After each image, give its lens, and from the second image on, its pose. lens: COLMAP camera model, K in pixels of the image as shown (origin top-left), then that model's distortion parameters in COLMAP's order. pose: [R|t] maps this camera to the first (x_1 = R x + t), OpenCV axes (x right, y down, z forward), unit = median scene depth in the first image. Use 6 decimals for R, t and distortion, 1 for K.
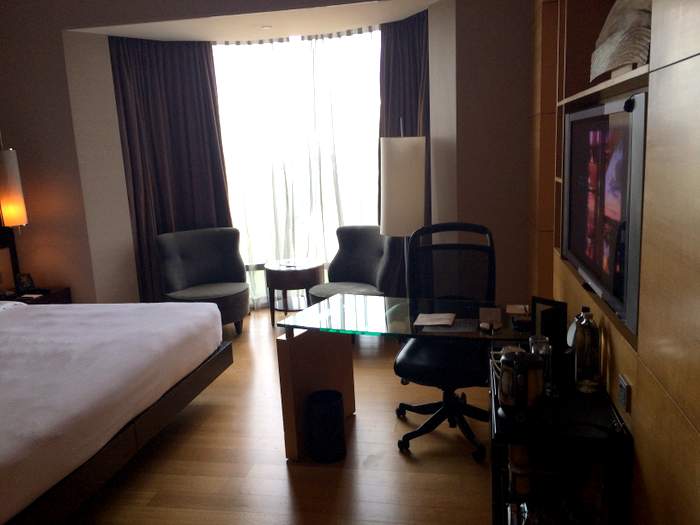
lens RADIAL K [[591.3, 0, 350.0], [0, 591.3, 262.5], [0, 0, 1]] dist [0.009479, 0.003887]
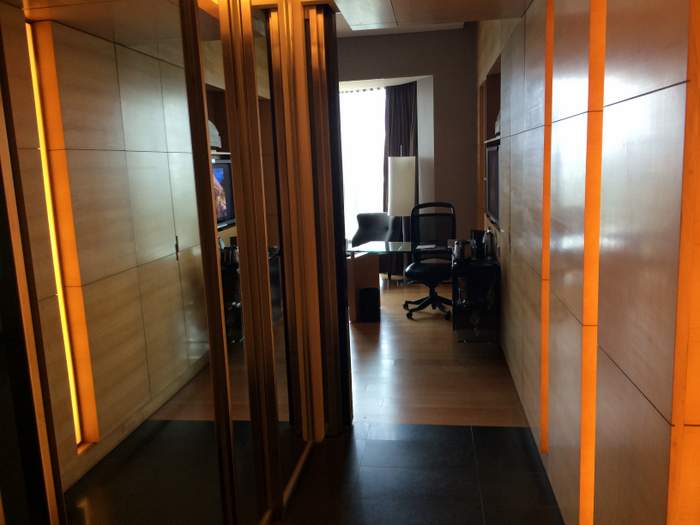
lens RADIAL K [[591.3, 0, 350.0], [0, 591.3, 262.5], [0, 0, 1]] dist [0.009479, 0.003887]
pose [[0.998743, 0.001751, 0.050087, -0.171165], [-0.000374, 0.999622, -0.027506, 0.161792], [-0.050116, 0.027452, 0.998366, -0.794423]]
